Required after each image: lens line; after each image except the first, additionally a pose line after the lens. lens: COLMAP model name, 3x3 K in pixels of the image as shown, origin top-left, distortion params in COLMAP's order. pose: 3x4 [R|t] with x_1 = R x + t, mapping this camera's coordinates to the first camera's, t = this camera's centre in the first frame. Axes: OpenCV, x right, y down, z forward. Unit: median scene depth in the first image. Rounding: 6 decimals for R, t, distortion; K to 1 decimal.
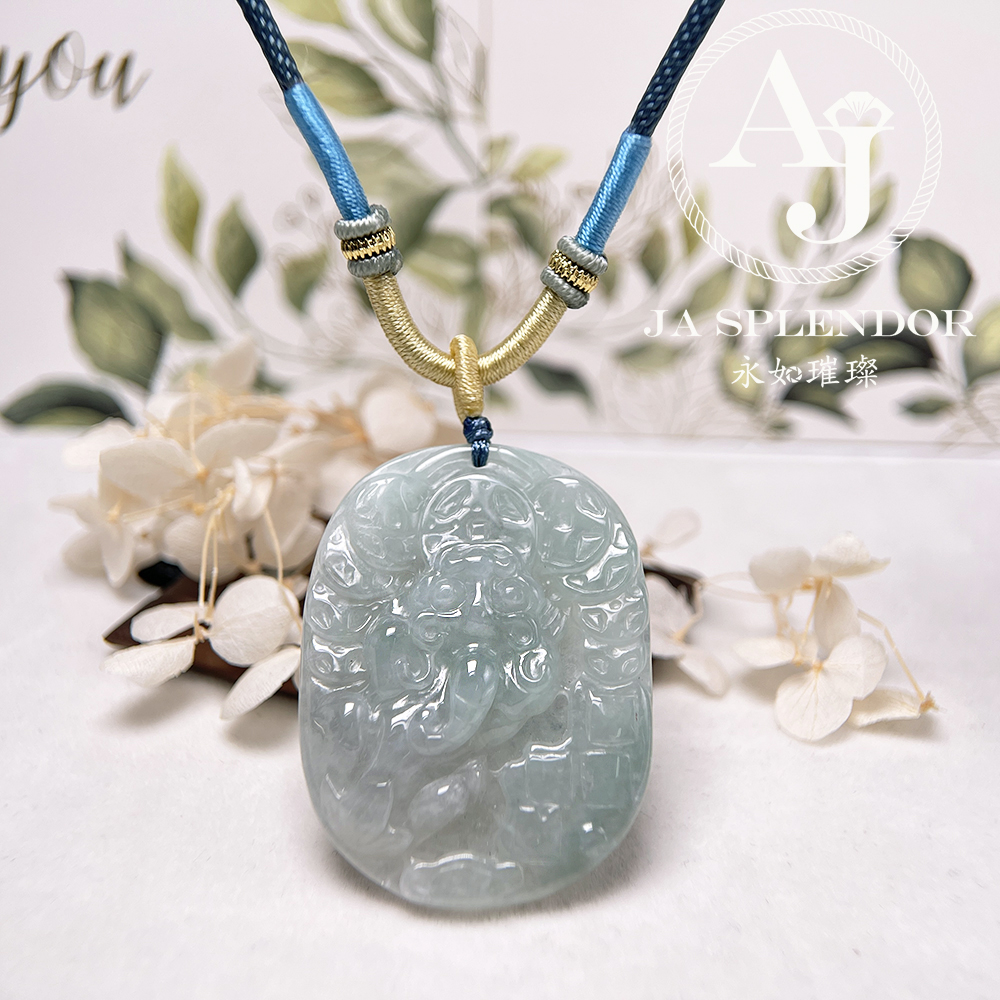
lens RADIAL K [[1614.2, 0, 509.5], [0, 1614.2, 474.8], [0, 0, 1]] dist [0.160224, 0.000000]
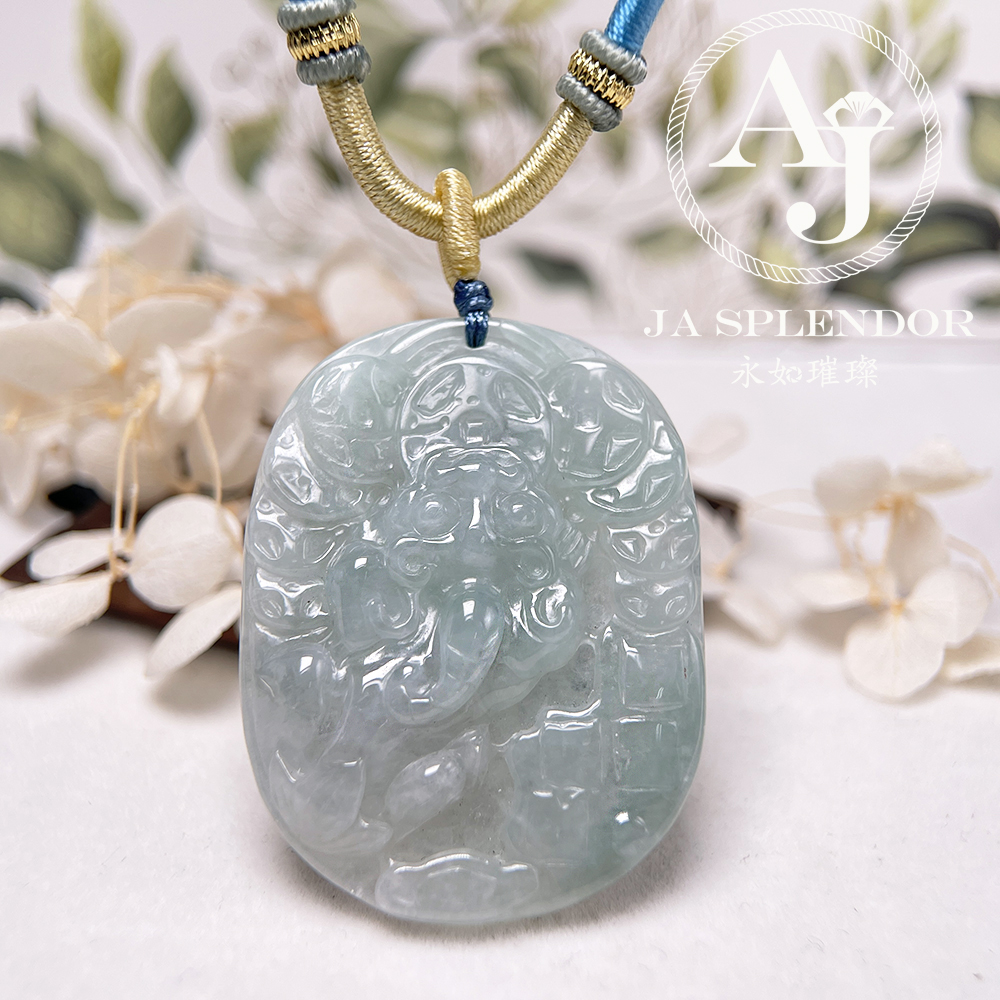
lens RADIAL K [[1614.2, 0, 513.3], [0, 1614.2, 507.3], [0, 0, 1]] dist [0.160224, 0.000000]
pose [[0.999796, -0.004296, 0.019721, -0.014958], [0.003233, 0.998557, 0.053600, 0.027411], [-0.019922, -0.053525, 0.998368, 0.220001]]
